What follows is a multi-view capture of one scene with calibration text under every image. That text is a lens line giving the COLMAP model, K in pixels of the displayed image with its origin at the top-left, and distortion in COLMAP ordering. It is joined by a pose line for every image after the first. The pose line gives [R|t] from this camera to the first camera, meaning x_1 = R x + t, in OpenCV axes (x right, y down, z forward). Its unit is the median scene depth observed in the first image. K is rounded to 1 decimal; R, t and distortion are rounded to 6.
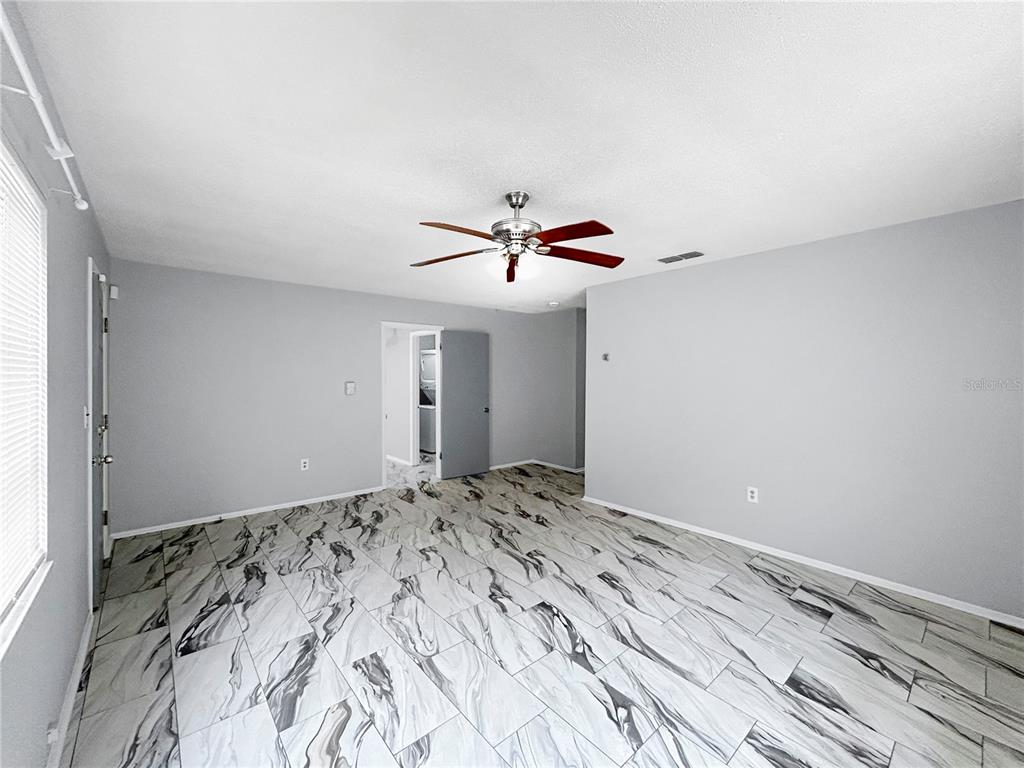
lens RADIAL K [[410.0, 0, 502.6], [0, 410.0, 371.0], [0, 0, 1]] dist [0.000126, 0.000293]
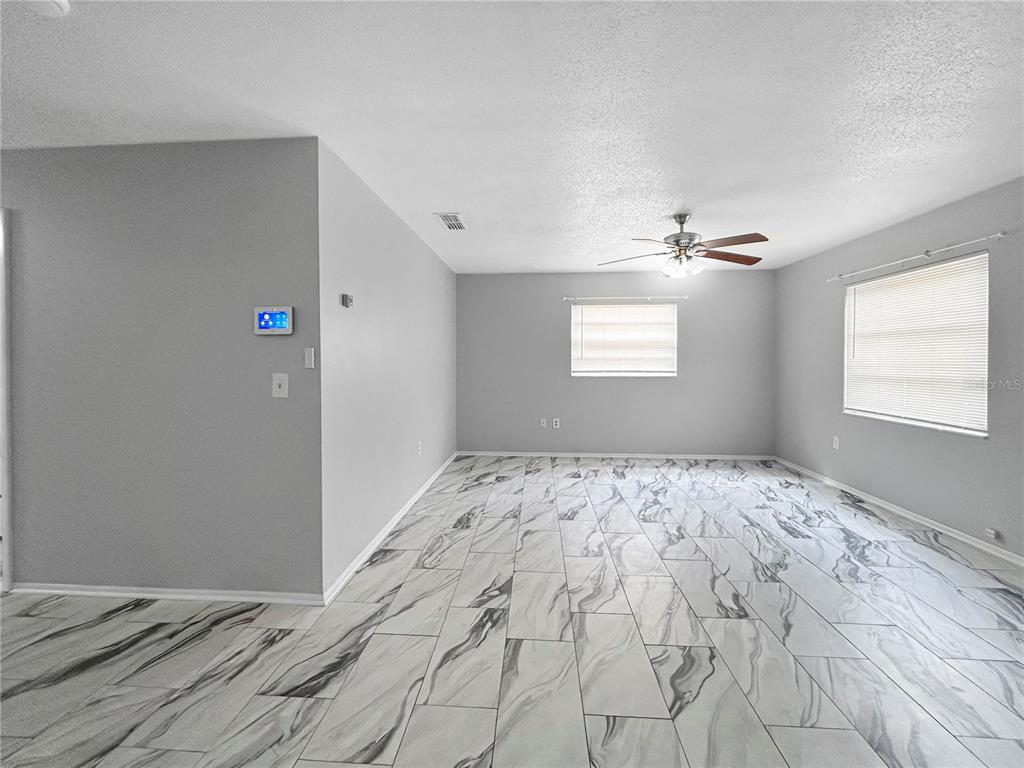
lens RADIAL K [[410.0, 0, 502.6], [0, 410.0, 371.0], [0, 0, 1]] dist [0.000126, 0.000293]
pose [[-0.701039, -0.021763, 0.712791, -0.416789], [-0.011156, 0.999747, 0.019553, 0.070488], [-0.713036, 0.005755, -0.701104, 1.881535]]
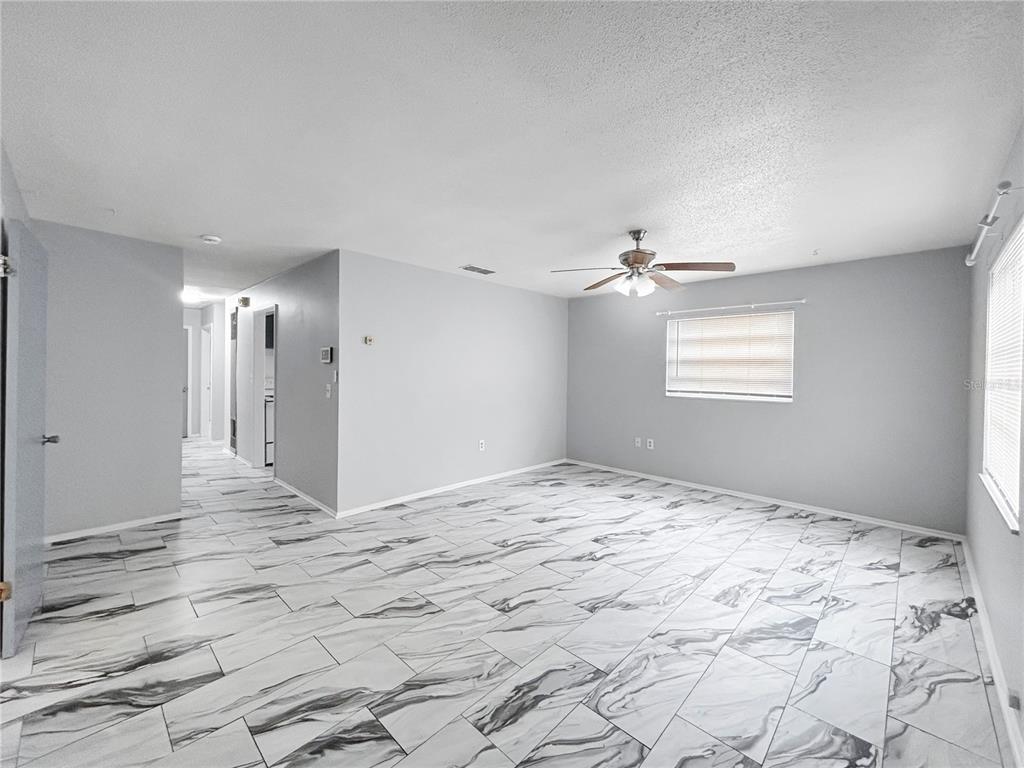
lens RADIAL K [[414.3, 0, 512.0], [0, 414.3, 384.0], [0, 0, 1]] dist [-0.001522, 0.000538]
pose [[-0.086766, -0.040361, 0.995411, -0.989008], [-0.025111, 0.998950, 0.038315, 0.026414], [-0.995912, -0.021671, -0.087688, 1.181729]]
